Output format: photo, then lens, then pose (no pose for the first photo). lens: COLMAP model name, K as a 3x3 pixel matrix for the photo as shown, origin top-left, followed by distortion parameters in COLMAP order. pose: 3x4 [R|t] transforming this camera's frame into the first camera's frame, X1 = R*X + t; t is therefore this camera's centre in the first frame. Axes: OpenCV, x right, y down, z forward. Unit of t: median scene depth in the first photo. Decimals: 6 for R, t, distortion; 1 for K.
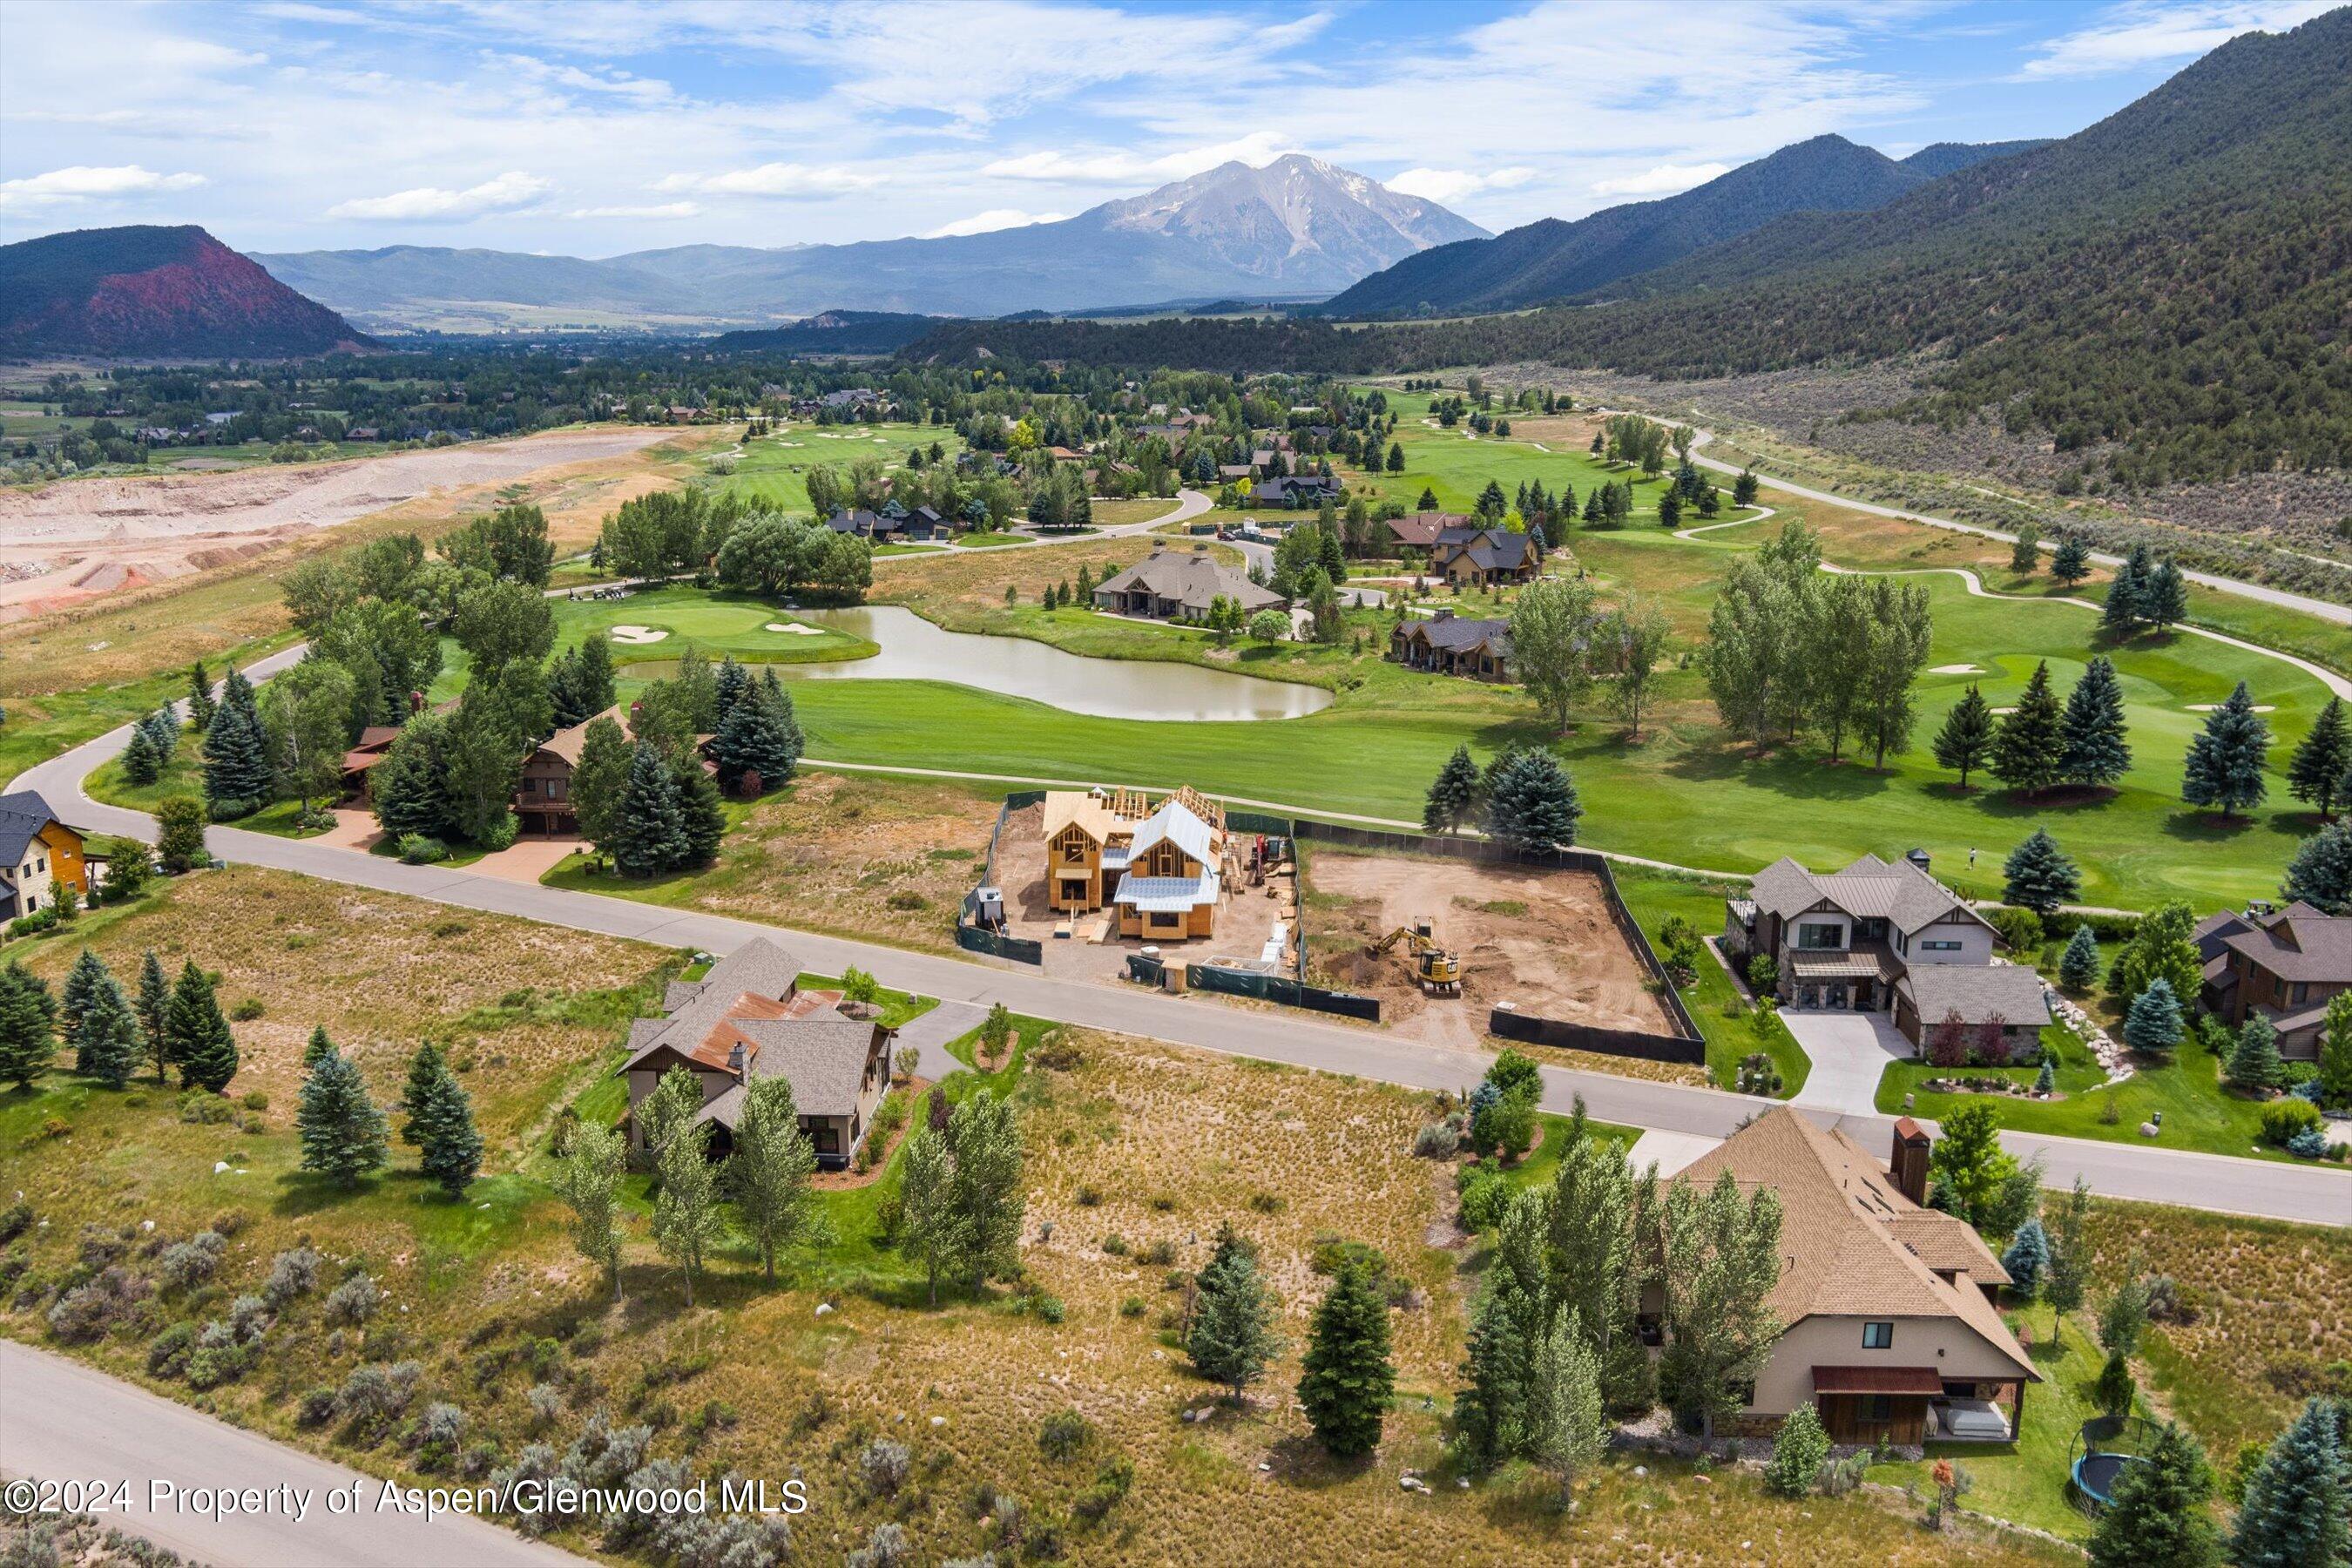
lens RADIAL K [[1893.1, 0, 1177.1], [0, 1893.1, 791.4], [0, 0, 1]] dist [-0.066580, 0.017320]
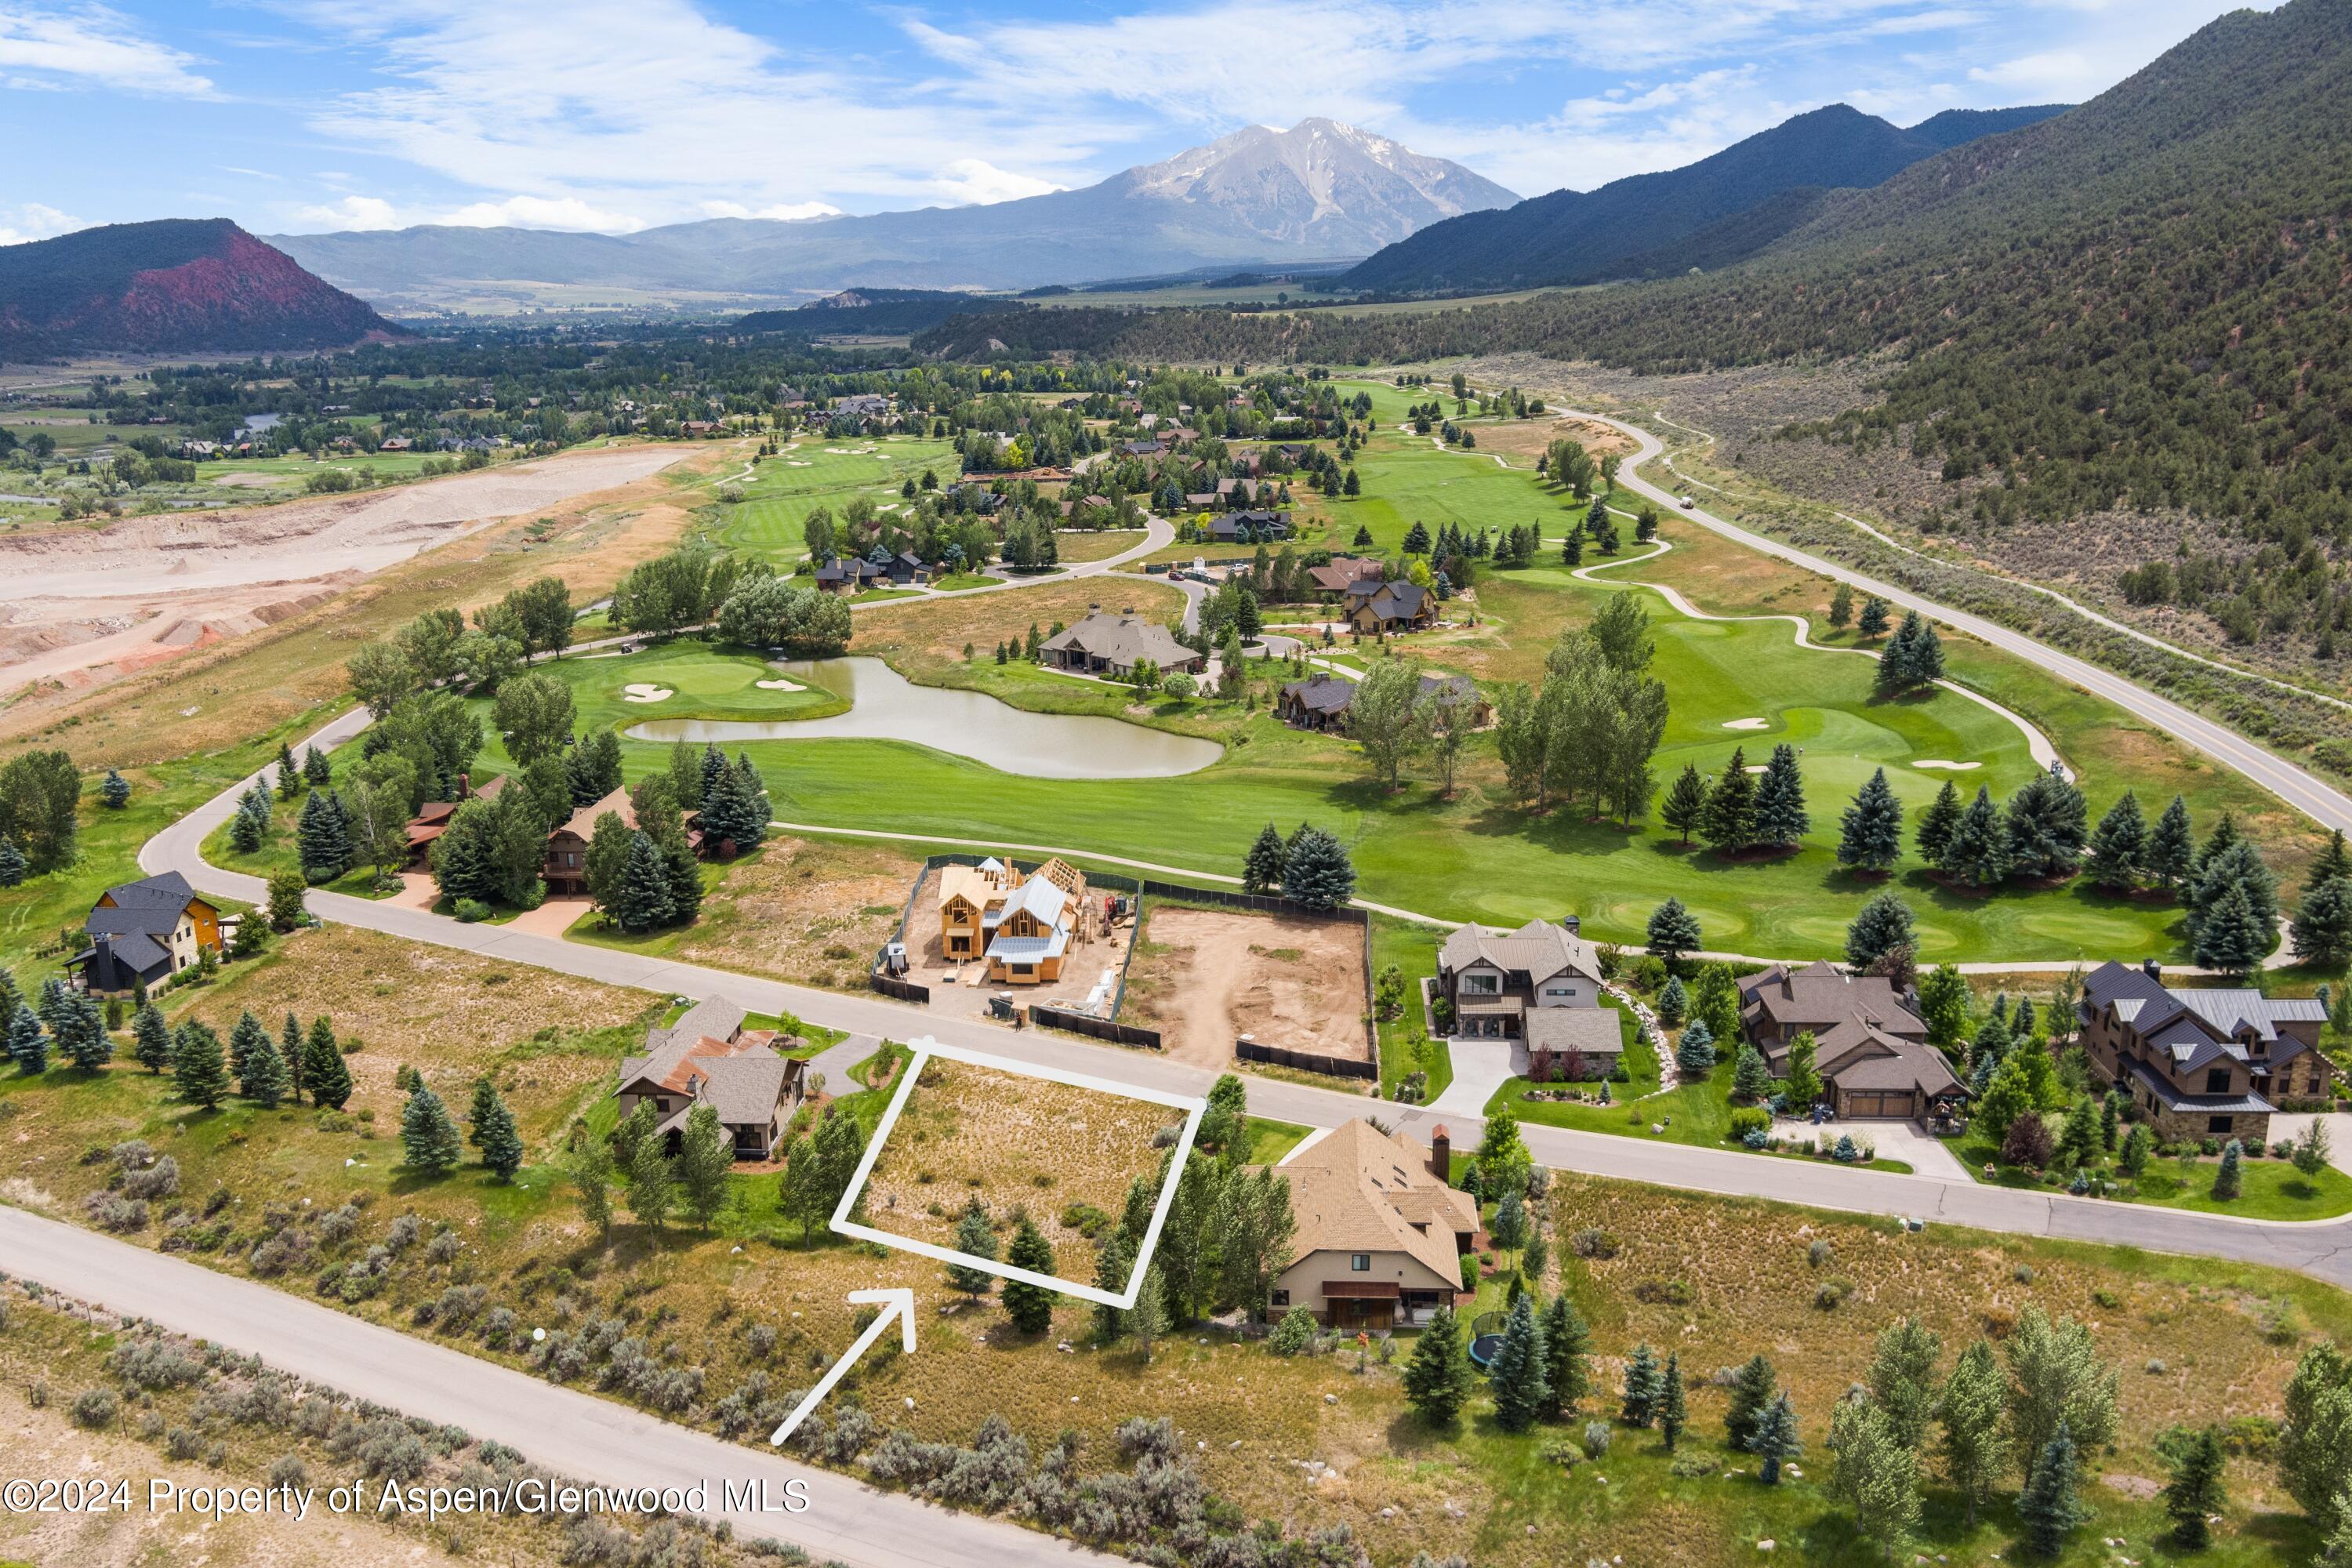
lens RADIAL K [[1897.5, 0, 1176.0], [0, 1897.5, 784.0], [0, 0, 1]] dist [-0.052020, -0.015577]
pose [[0.999775, -0.011460, -0.017874, 0.112006], [0.011715, 0.999830, 0.014231, -0.071393], [0.017708, -0.014437, 0.999739, -0.302789]]
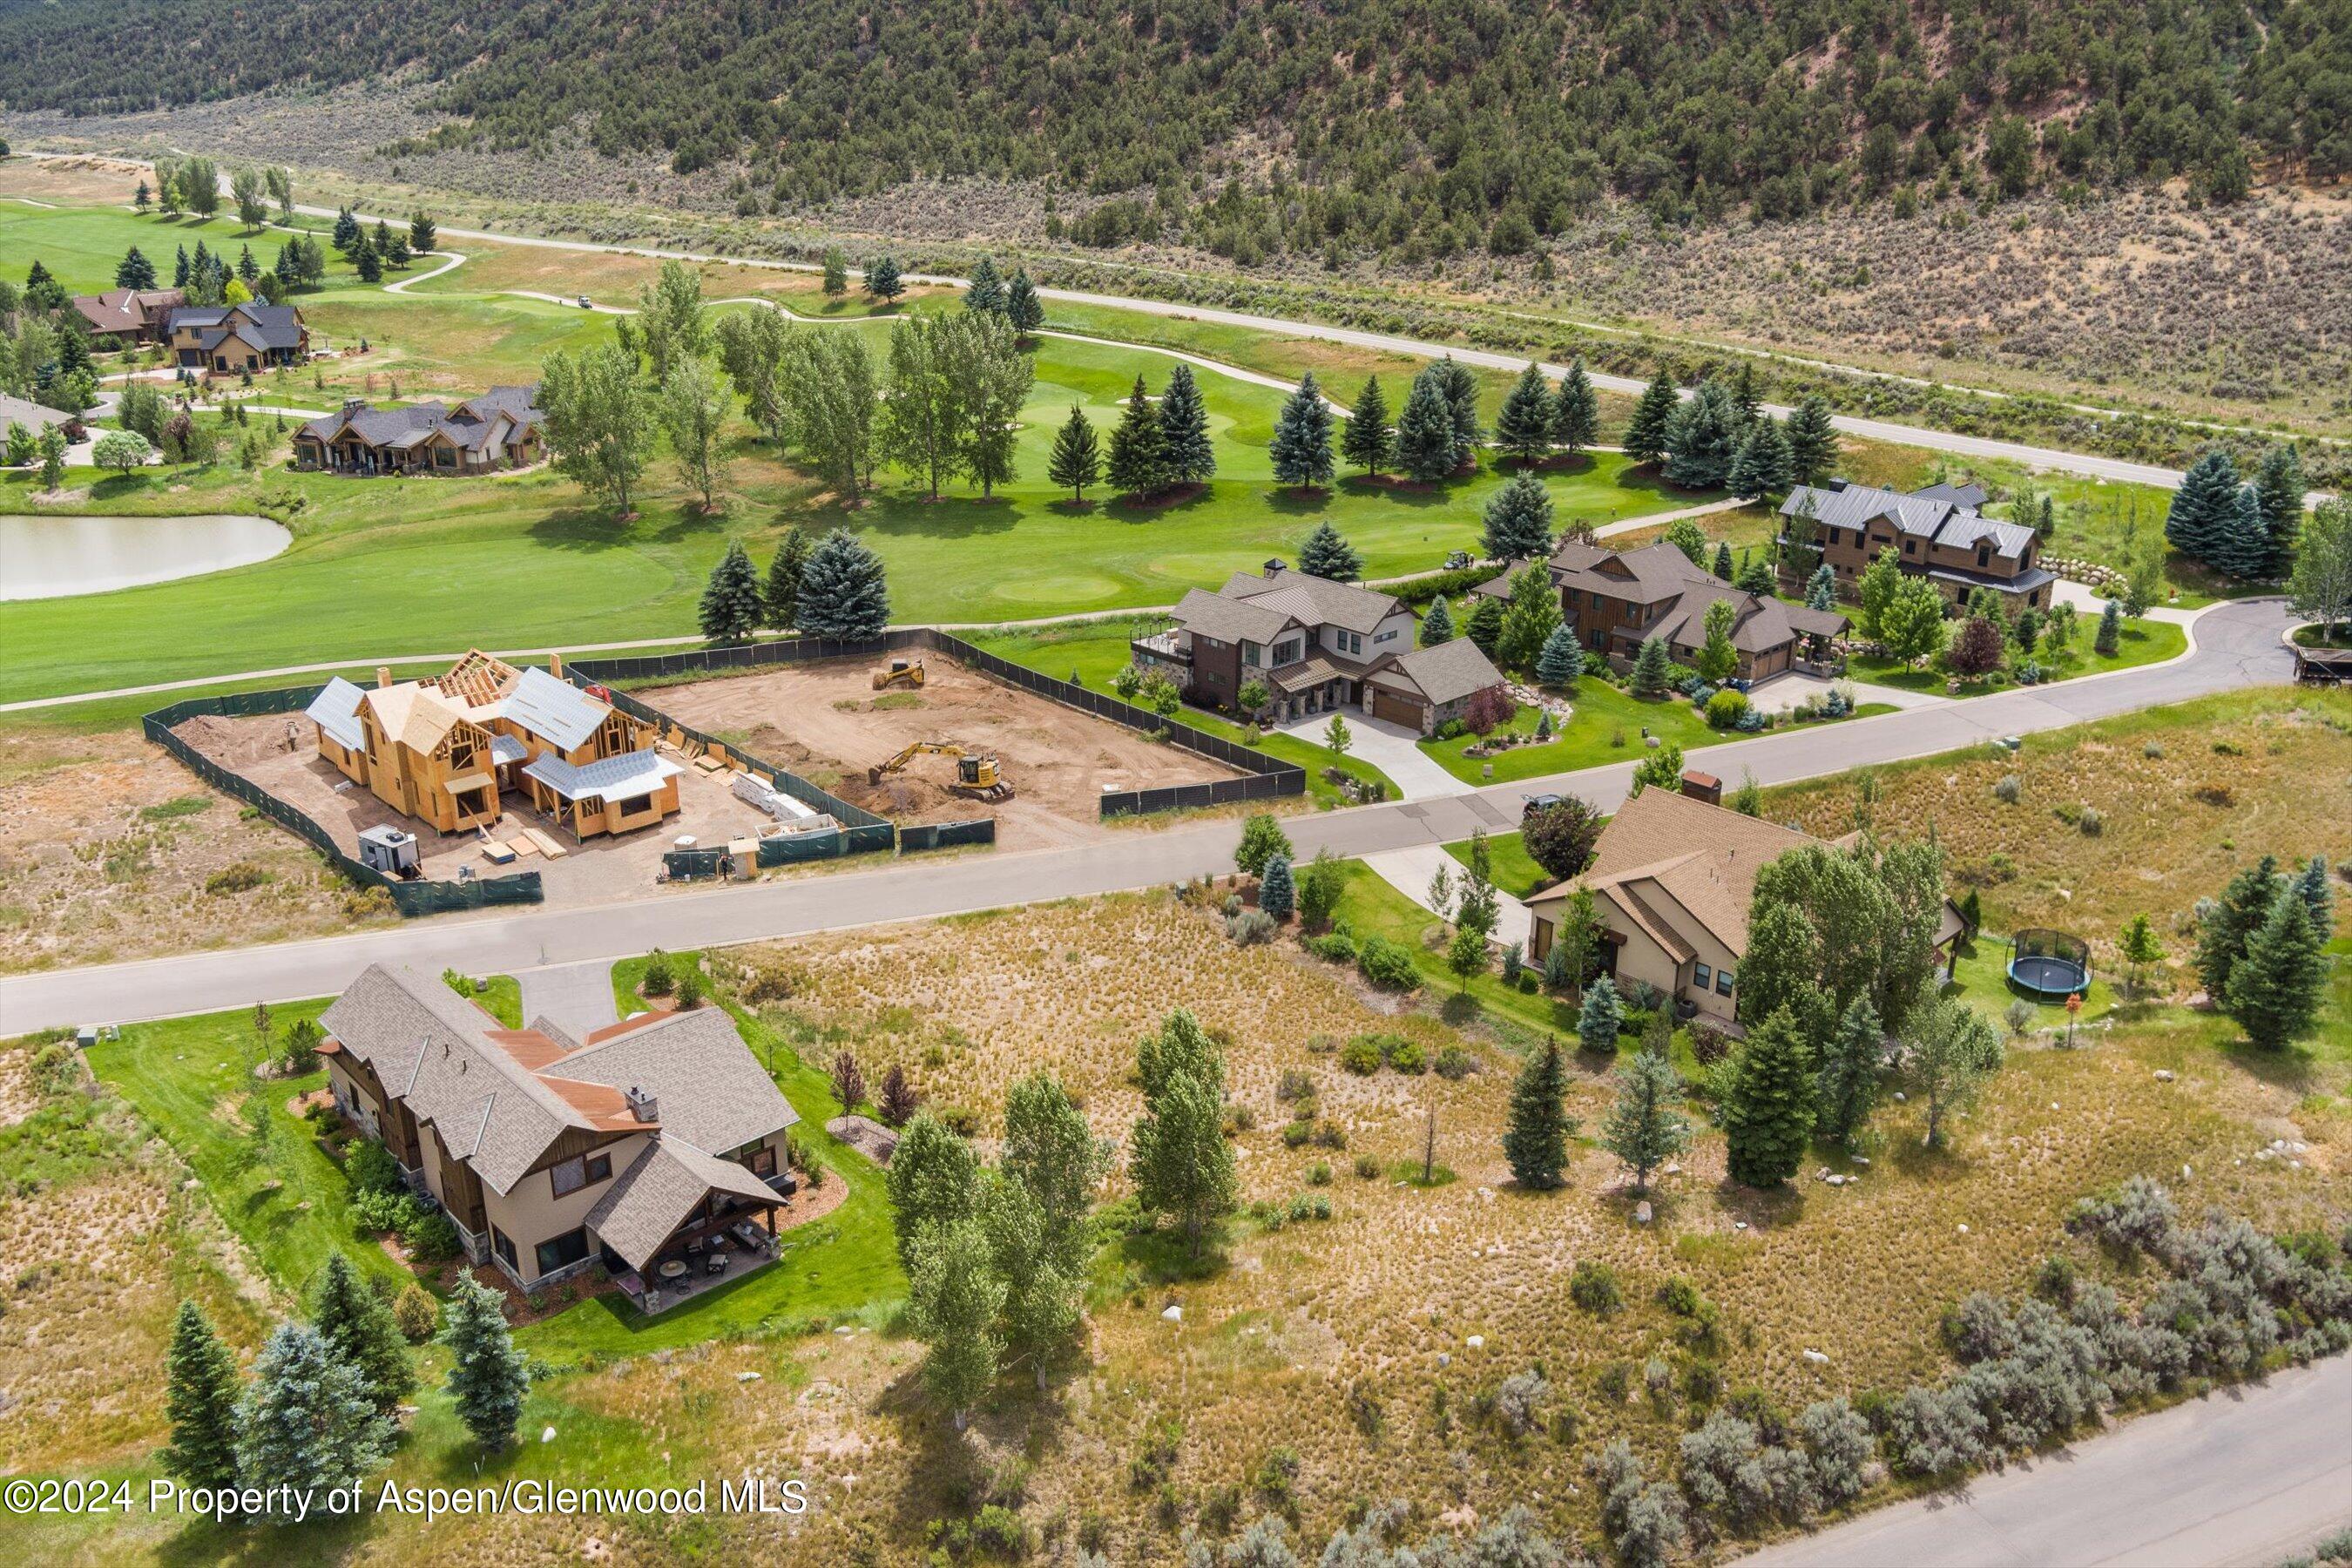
lens RADIAL K [[1893.1, 0, 1177.1], [0, 1893.1, 791.4], [0, 0, 1]] dist [-0.066580, 0.017320]
pose [[0.684298, -0.259265, 0.681555, -0.354064], [0.162029, 0.965354, 0.204543, -0.059841], [-0.710973, -0.029537, 0.702599, 0.216457]]
